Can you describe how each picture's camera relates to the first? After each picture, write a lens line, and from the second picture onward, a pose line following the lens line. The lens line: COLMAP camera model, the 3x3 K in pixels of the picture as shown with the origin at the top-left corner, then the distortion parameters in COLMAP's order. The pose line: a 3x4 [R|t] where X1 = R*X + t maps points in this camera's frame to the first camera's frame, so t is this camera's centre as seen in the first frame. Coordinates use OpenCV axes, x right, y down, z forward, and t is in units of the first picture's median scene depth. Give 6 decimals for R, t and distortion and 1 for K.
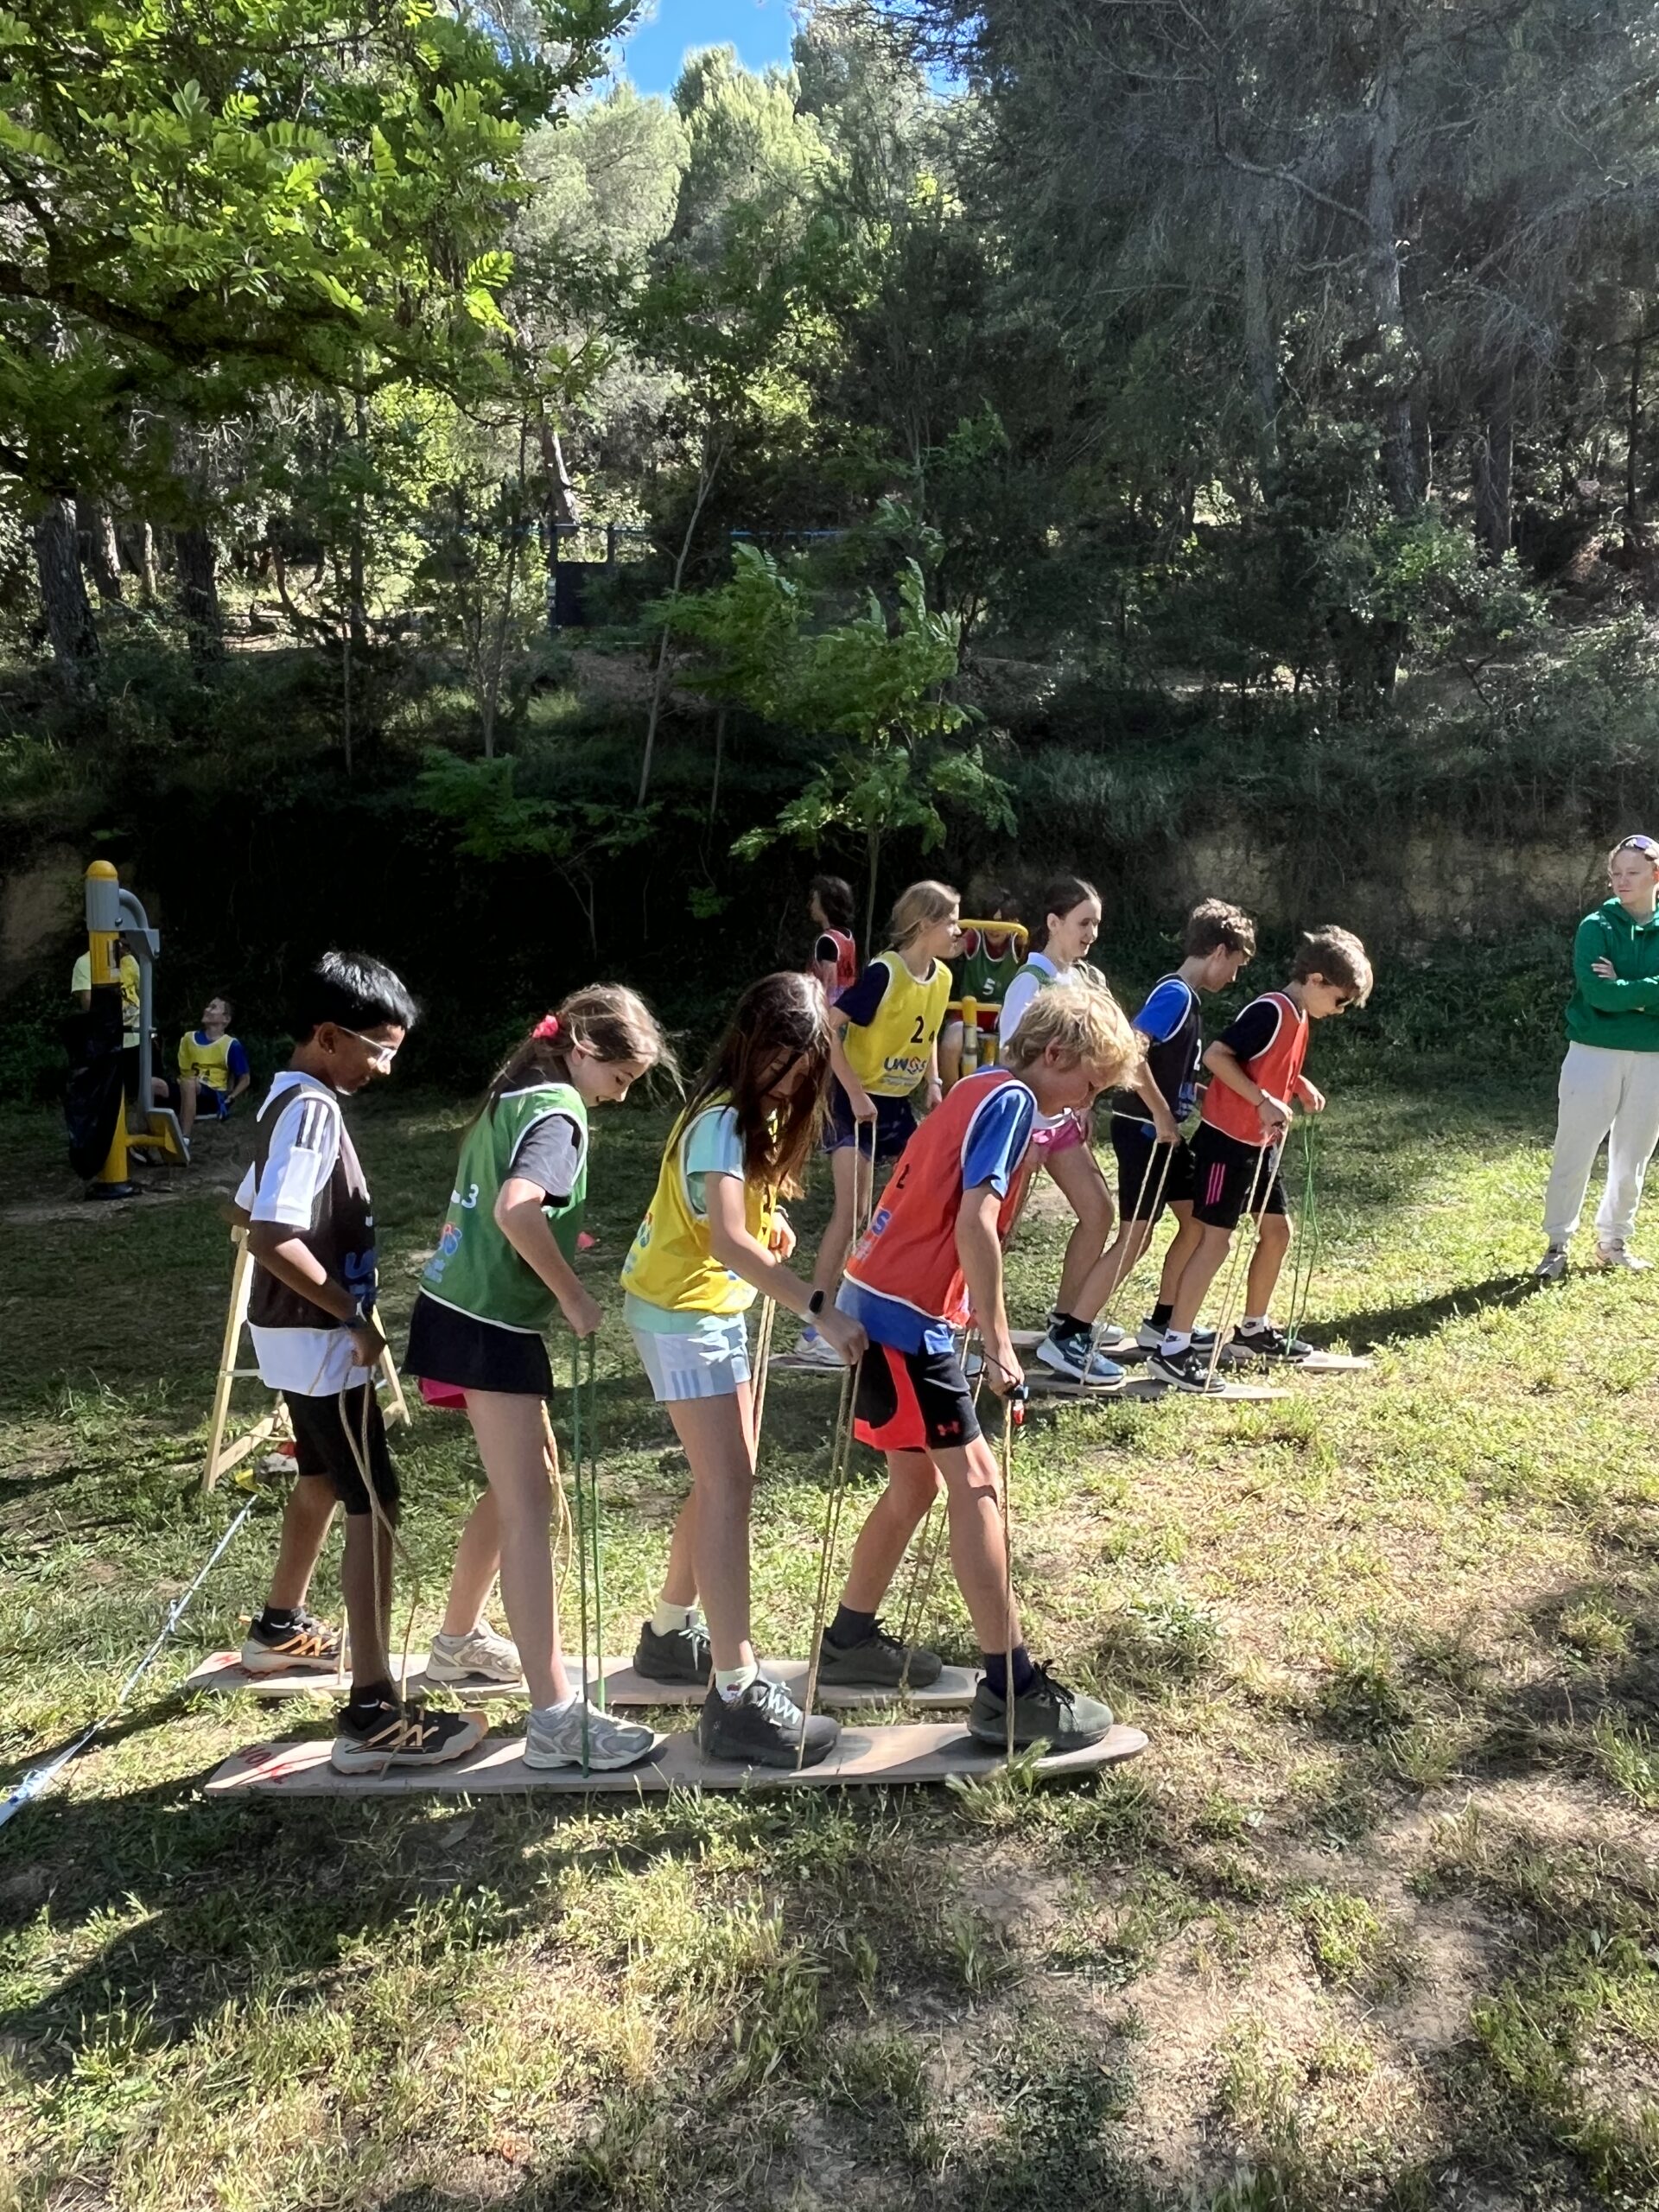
lens RADIAL K [[1589.3, 0, 821.6], [0, 1589.3, 1111.1], [0, 0, 1]] dist [-0.006866, -0.000497]
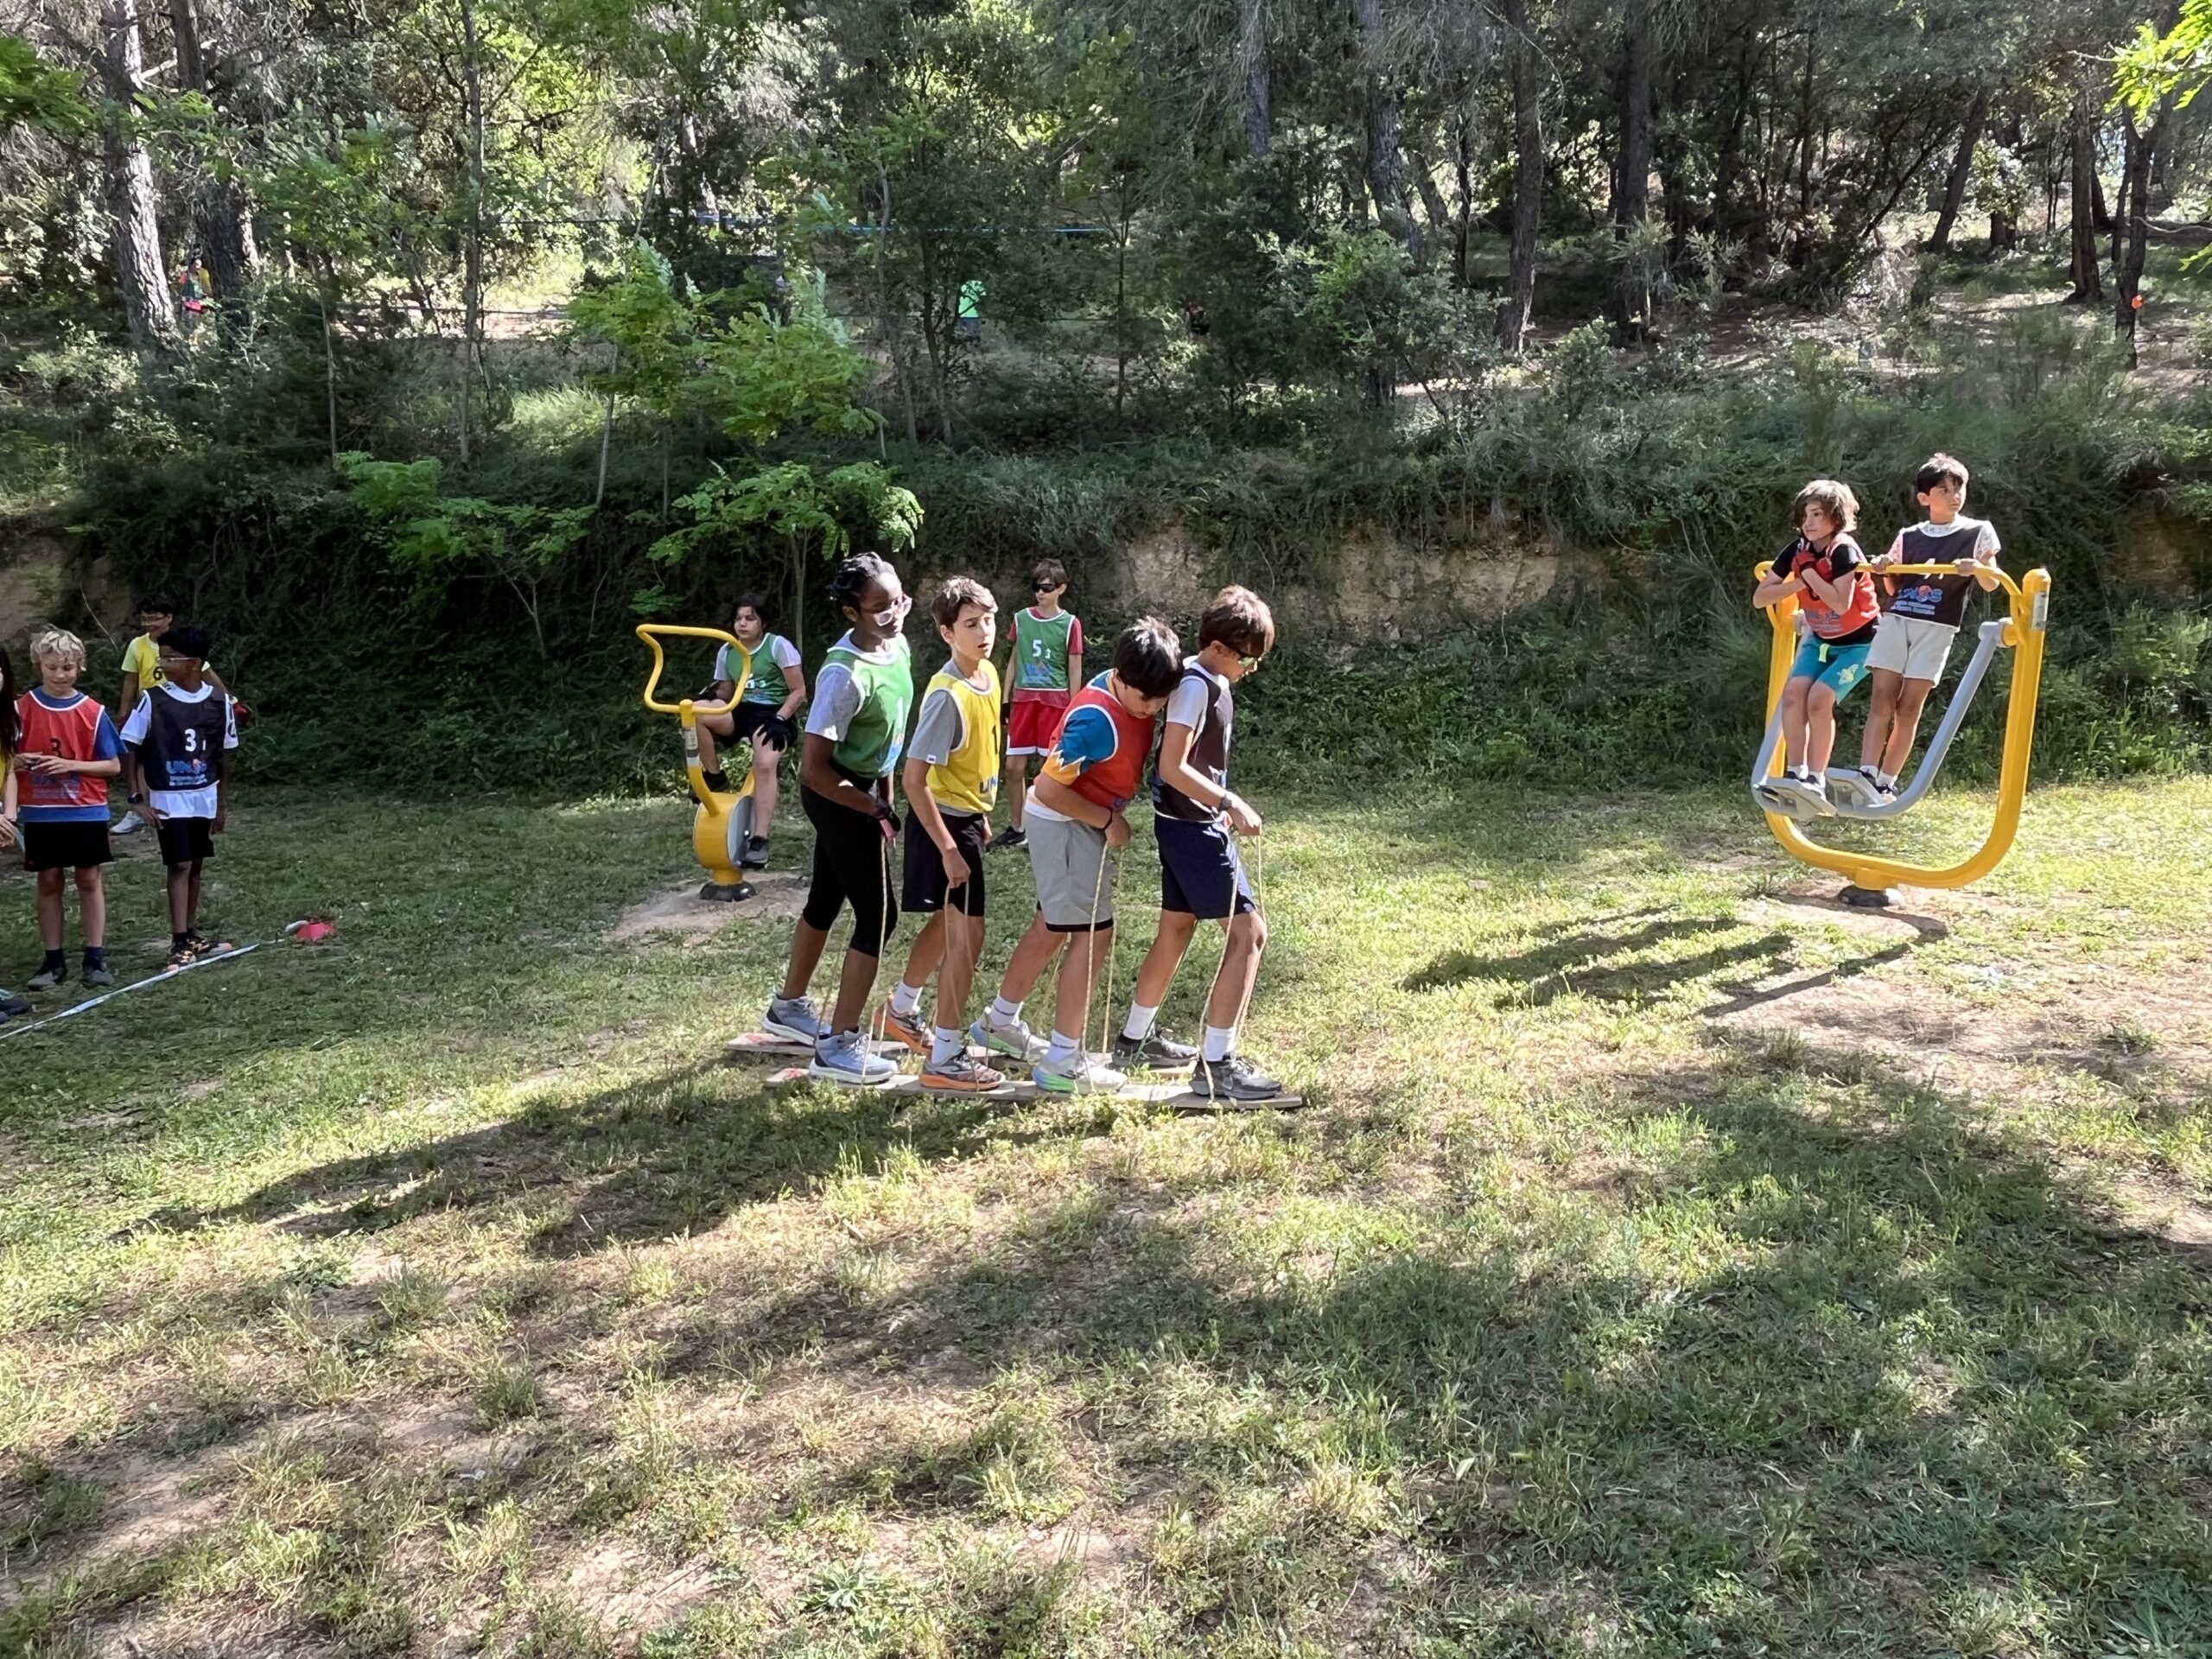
lens RADIAL K [[1621.7, 0, 1108.2], [0, 1621.7, 837.5], [0, 0, 1]] dist [-0.007194, -0.003445]
pose [[0.999880, 0.010016, -0.011785, 0.234792], [-0.009744, 0.999690, 0.022920, -0.006551], [0.012011, -0.022803, 0.999668, -0.042447]]
